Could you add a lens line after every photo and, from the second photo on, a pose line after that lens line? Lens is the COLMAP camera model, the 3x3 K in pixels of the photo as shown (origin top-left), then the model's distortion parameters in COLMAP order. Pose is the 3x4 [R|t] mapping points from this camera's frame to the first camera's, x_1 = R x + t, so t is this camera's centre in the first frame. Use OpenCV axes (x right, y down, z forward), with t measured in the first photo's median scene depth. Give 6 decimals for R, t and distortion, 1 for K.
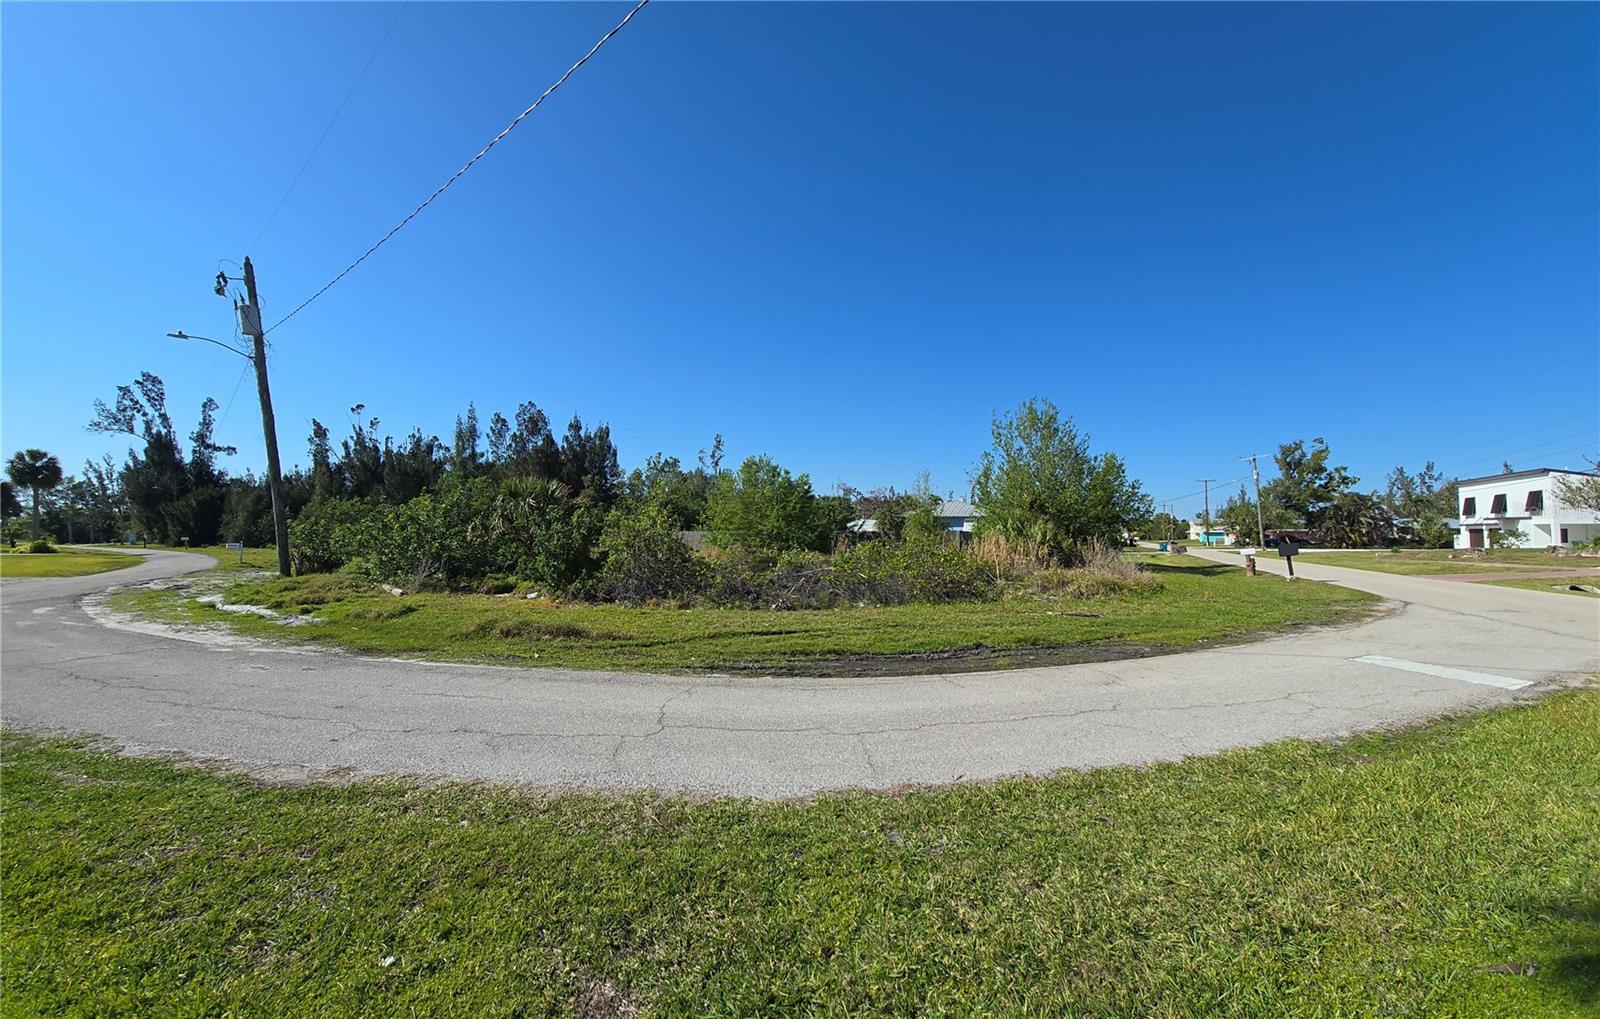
lens RADIAL K [[569.4, 0, 692.2], [0, 569.4, 508.3], [0, 0, 1]] dist [0.002818, 0.000120]
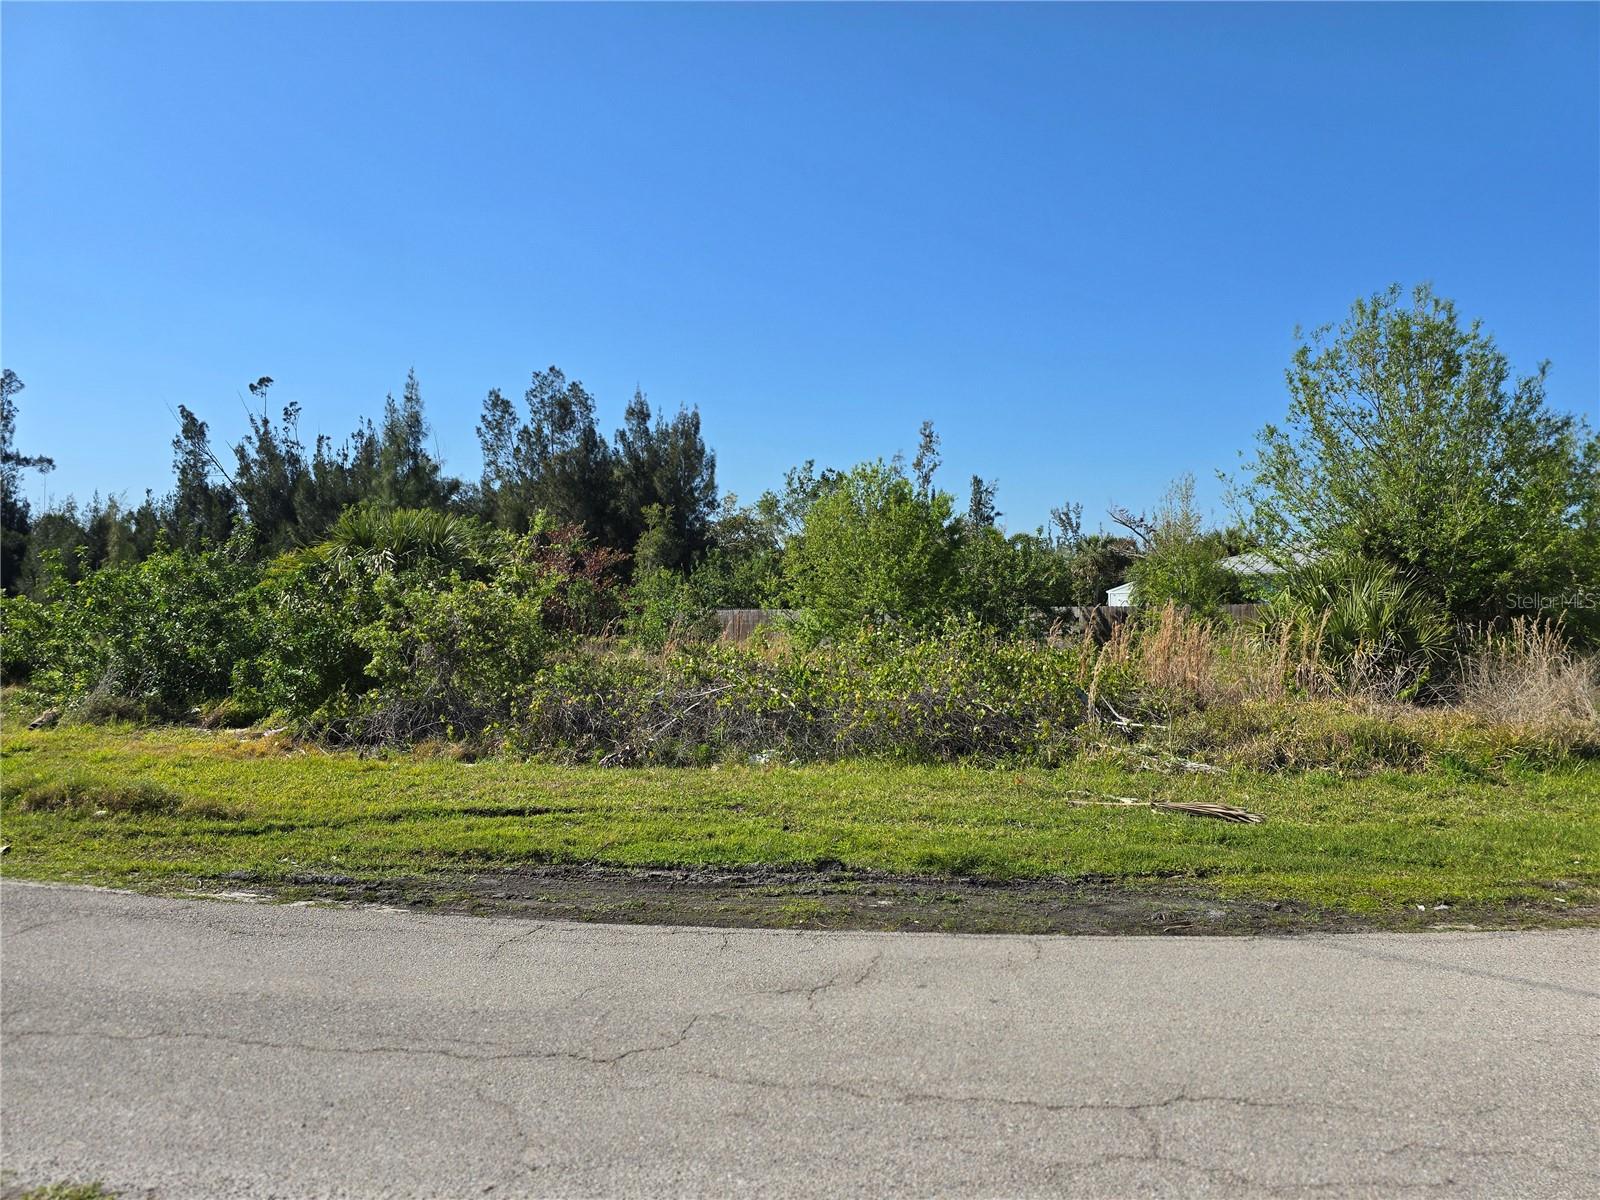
lens RADIAL K [[1075.9, 0, 812.0], [0, 1075.9, 583.0], [0, 0, 1]] dist [0.074585, -0.068612]
pose [[0.994307, -0.000646, -0.106549, 0.134122], [0.002389, 0.999866, 0.016226, -0.000908], [0.106524, -0.016388, 0.994175, 0.014147]]
